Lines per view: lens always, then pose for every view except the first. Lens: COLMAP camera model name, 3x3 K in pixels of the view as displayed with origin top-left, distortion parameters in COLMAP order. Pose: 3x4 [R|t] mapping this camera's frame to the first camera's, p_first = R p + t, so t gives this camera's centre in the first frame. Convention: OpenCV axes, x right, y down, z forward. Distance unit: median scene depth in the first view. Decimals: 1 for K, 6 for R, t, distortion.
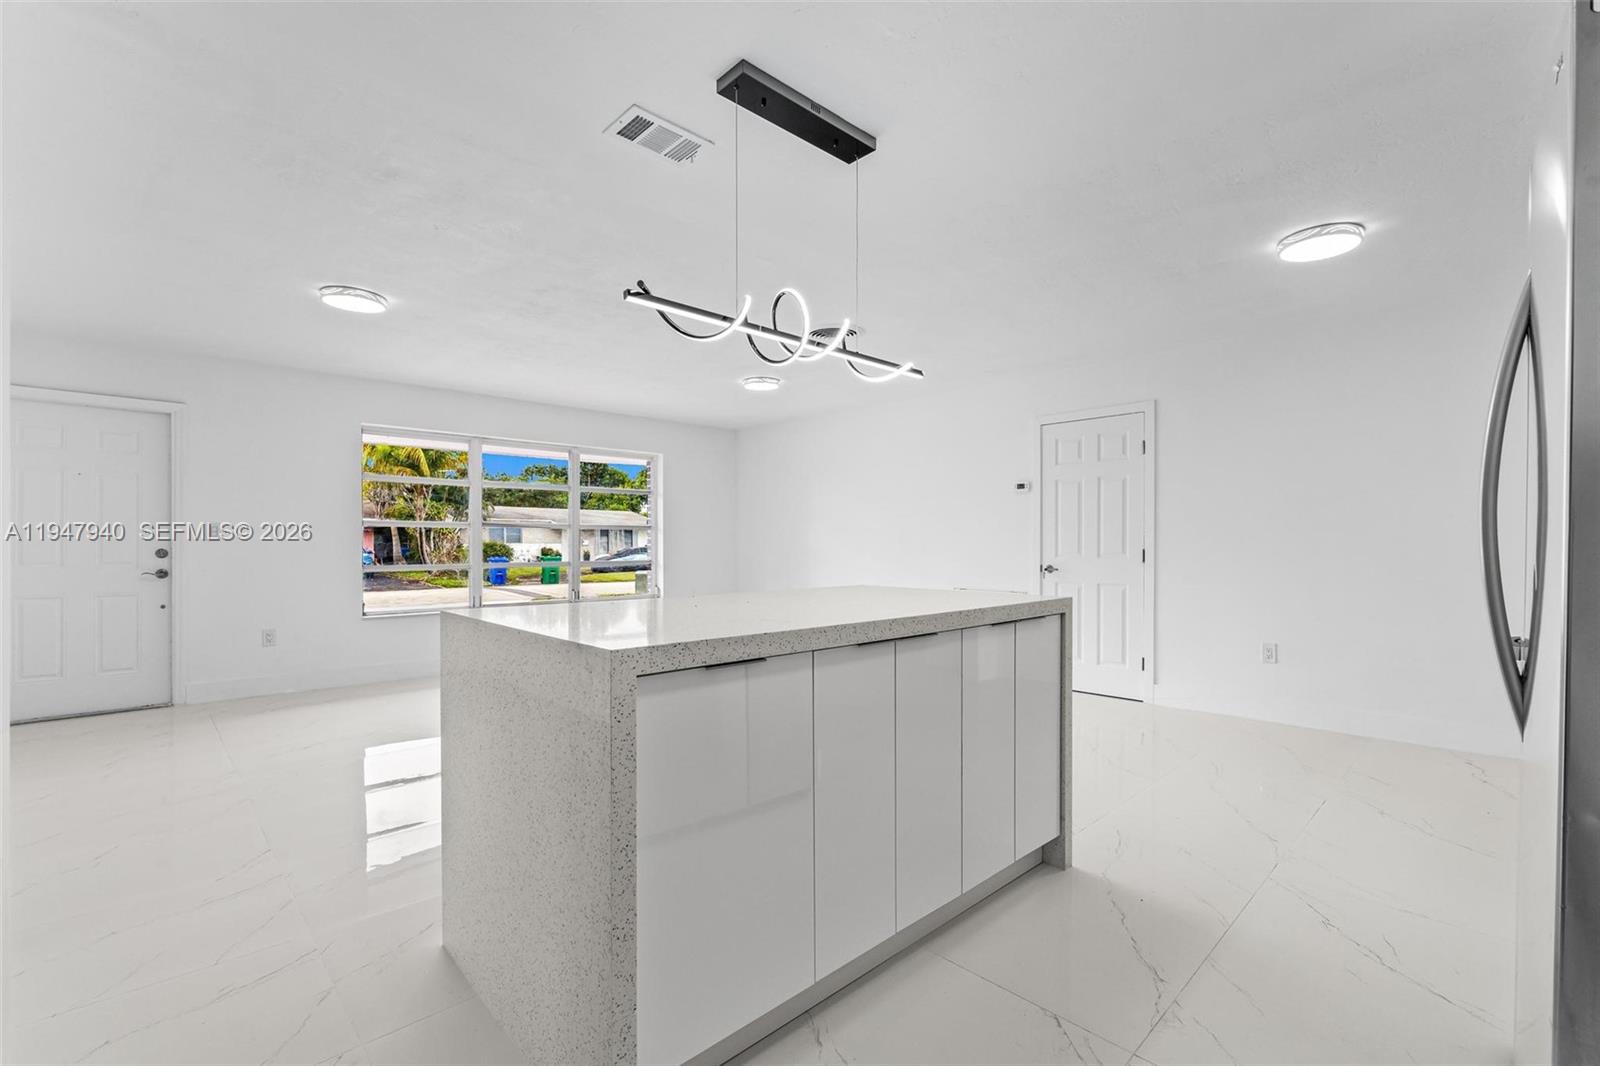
lens RADIAL K [[689.7, 0, 801.4], [0, 689.7, 547.6], [0, 0, 1]] dist [-0.000274, -0.000012]
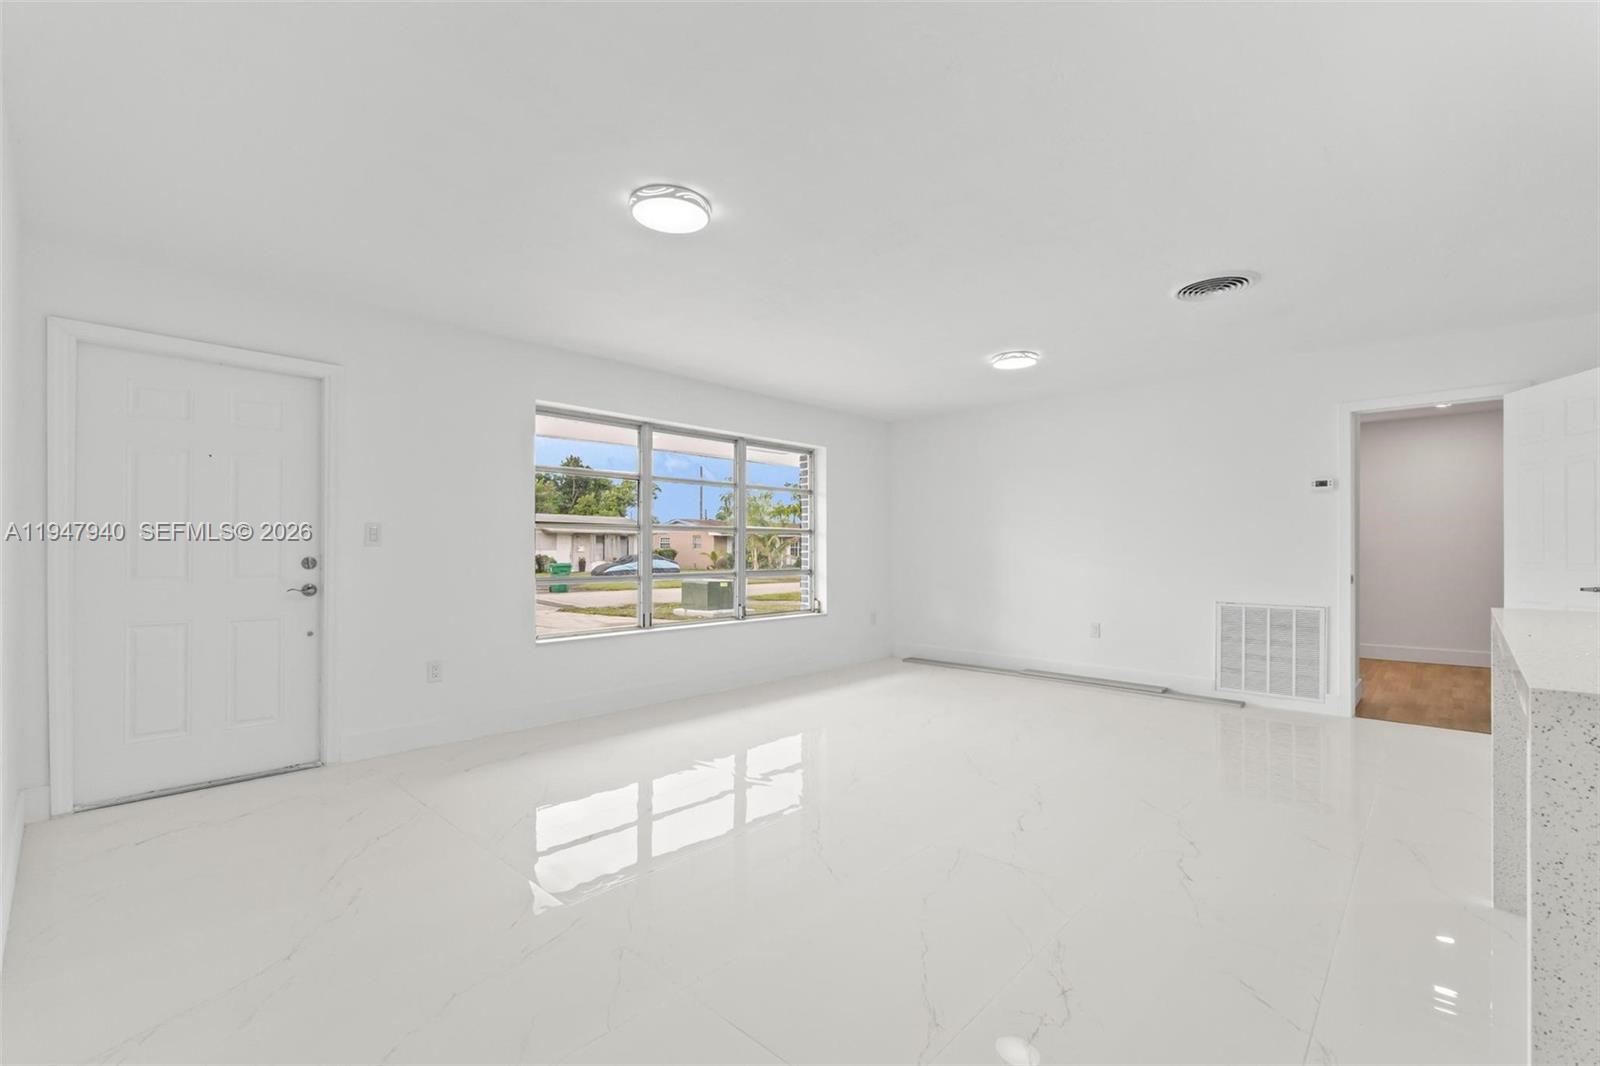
lens RADIAL K [[682.3, 0, 805.6], [0, 682.3, 547.5], [0, 0, 1]] dist [-0.002214, -0.000176]
pose [[0.998386, 0.001028, 0.056781, -0.371632], [-0.000454, 0.999949, -0.010115, -0.001175], [-0.056788, 0.010072, 0.998335, 0.195047]]
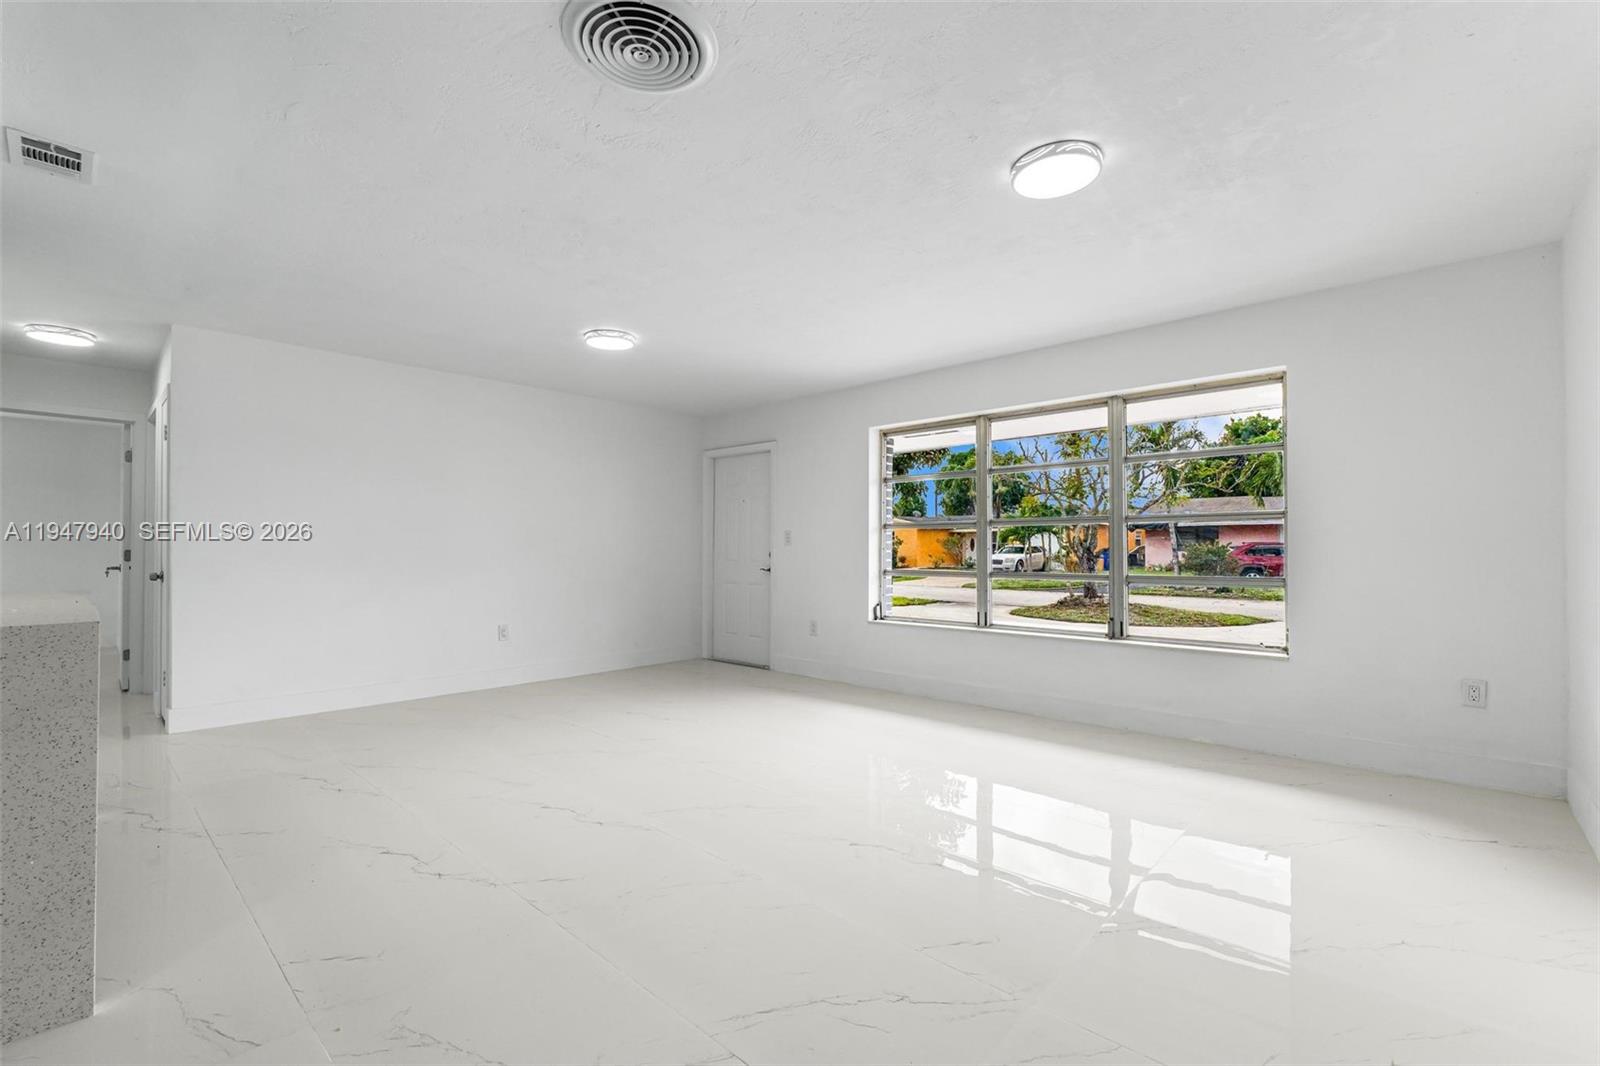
lens RADIAL K [[699.3, 0, 805.4], [0, 699.3, 531.5], [0, 0, 1]] dist [-0.003570, -0.000545]
pose [[0.090717, -0.013840, -0.995780, 0.392347], [-0.001360, 0.999901, -0.014021, -0.016070], [0.995876, 0.002626, 0.090690, 0.824816]]
